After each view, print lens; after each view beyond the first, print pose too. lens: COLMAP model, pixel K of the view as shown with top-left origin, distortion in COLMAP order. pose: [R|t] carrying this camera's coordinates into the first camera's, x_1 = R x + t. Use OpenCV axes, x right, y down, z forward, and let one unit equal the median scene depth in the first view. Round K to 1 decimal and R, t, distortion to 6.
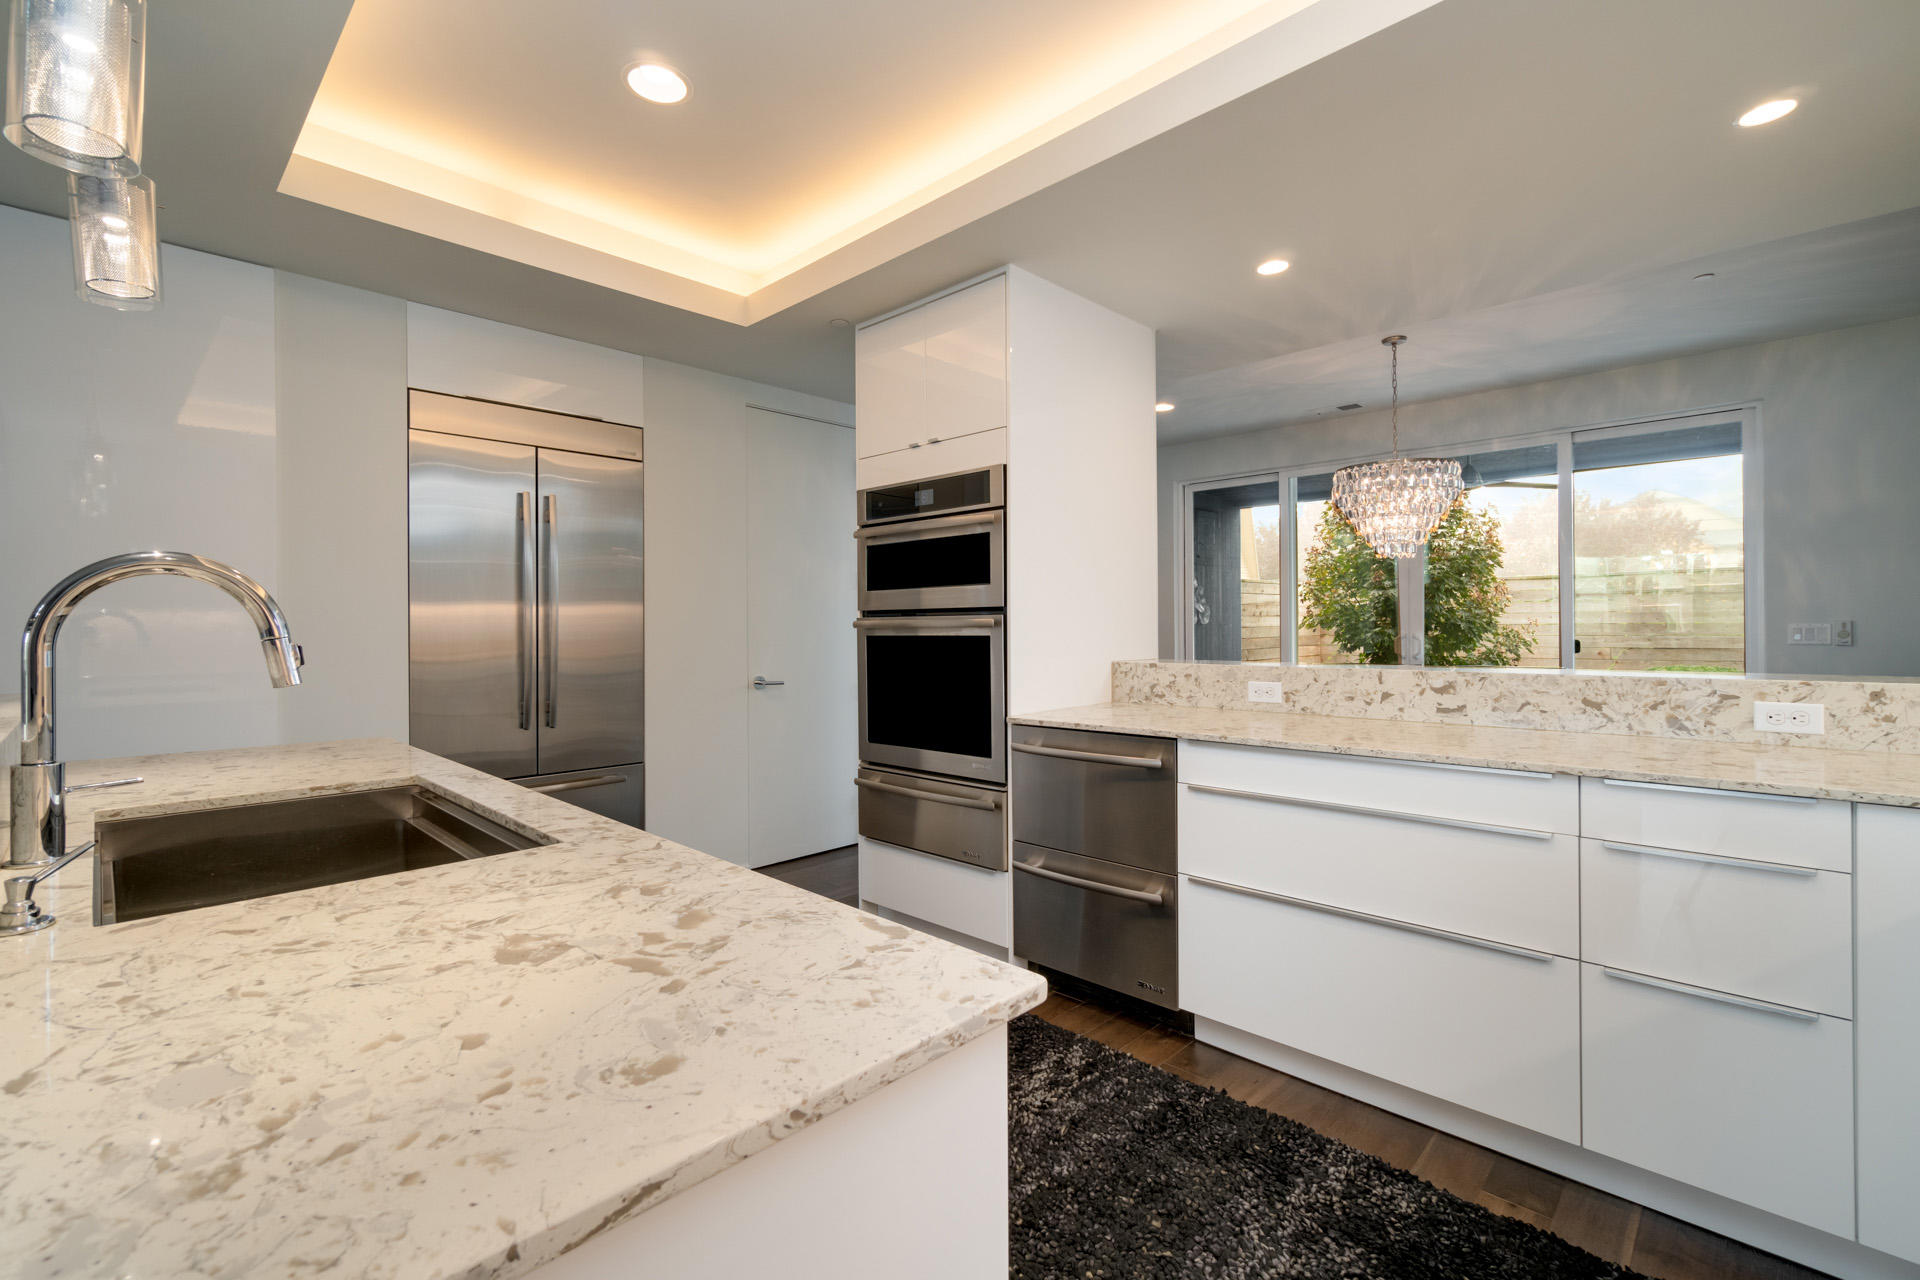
lens RADIAL K [[828.4, 0, 961.3], [0, 828.4, 637.8], [0, 0, 1]] dist [0.001173, 0.000503]
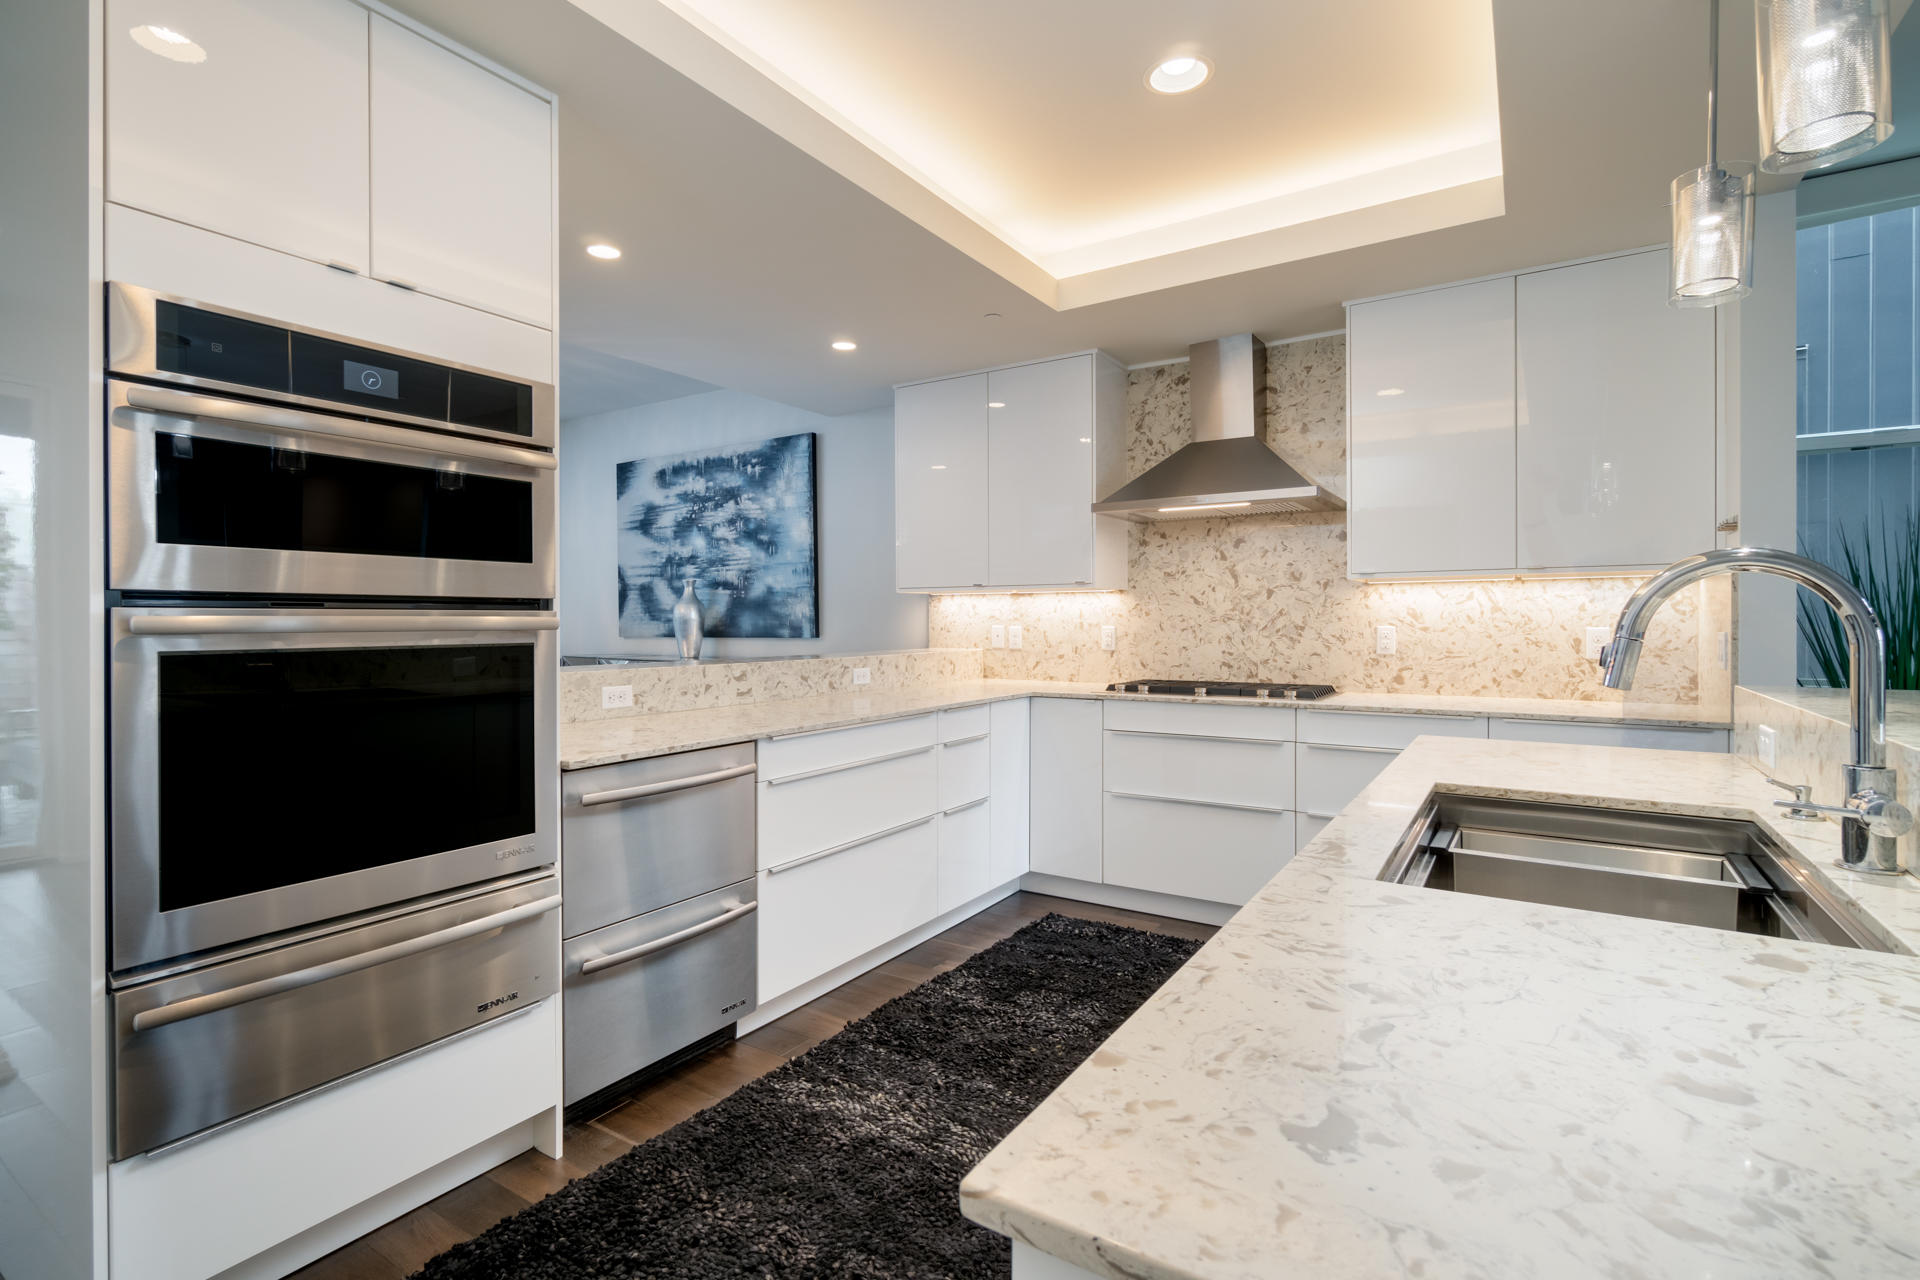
lens RADIAL K [[905.9, 0, 952.2], [0, 905.9, 631.9], [0, 0, 1]] dist [-0.004604, -0.000417]
pose [[-0.187990, -0.006343, 0.982150, -0.742772], [0.013335, 0.999870, 0.009010, -0.013702], [-0.982080, 0.014791, -0.187881, 0.836375]]
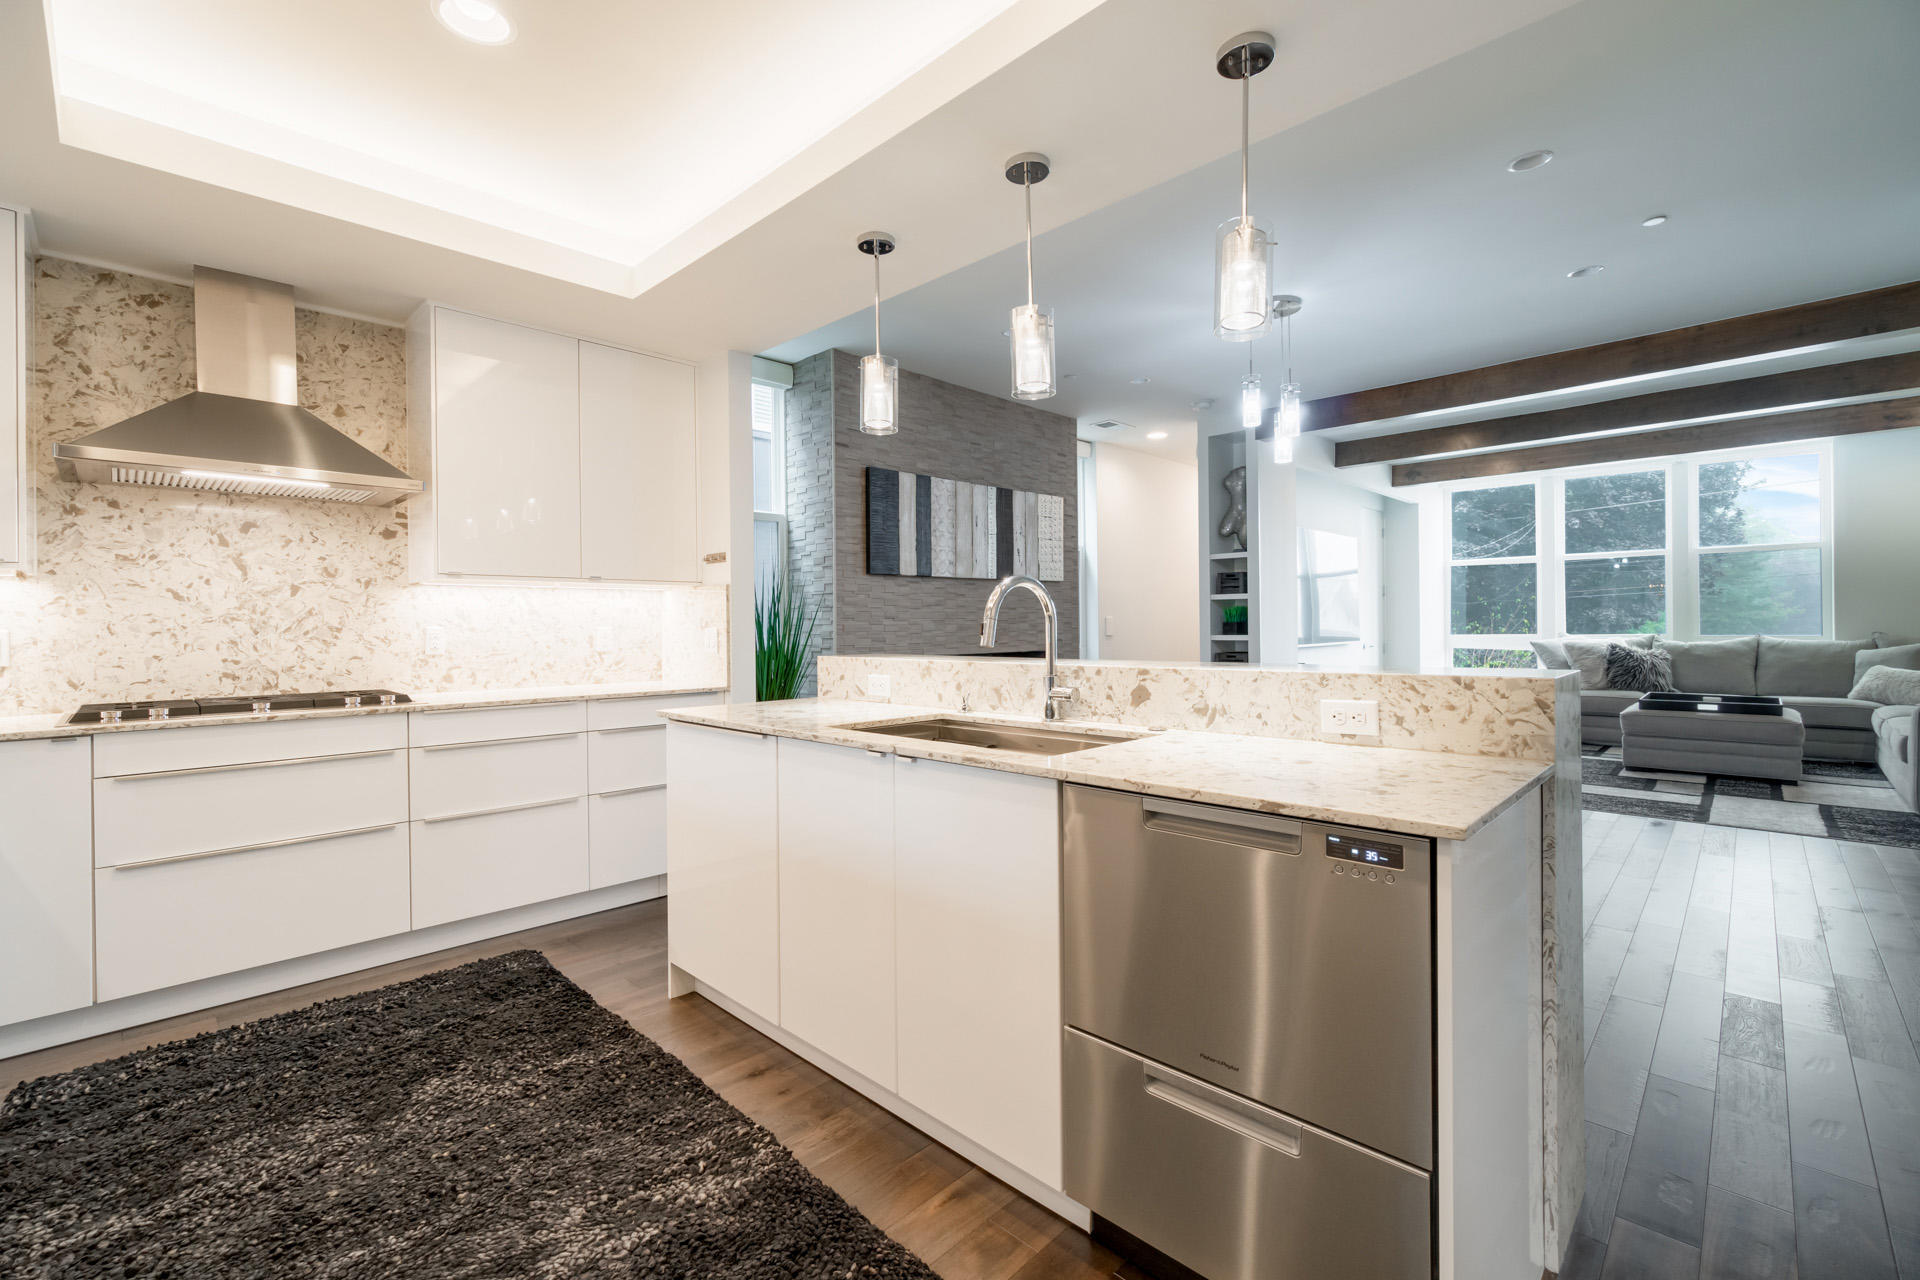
lens RADIAL K [[828.4, 0, 948.4], [0, 828.4, 626.5], [0, 0, 1]] dist [0.001173, 0.000503]
pose [[-0.999818, 0.009191, 0.016698, -0.337484], [0.009415, 0.999866, 0.013399, -0.011665], [-0.016572, 0.013553, -0.999771, 1.203900]]
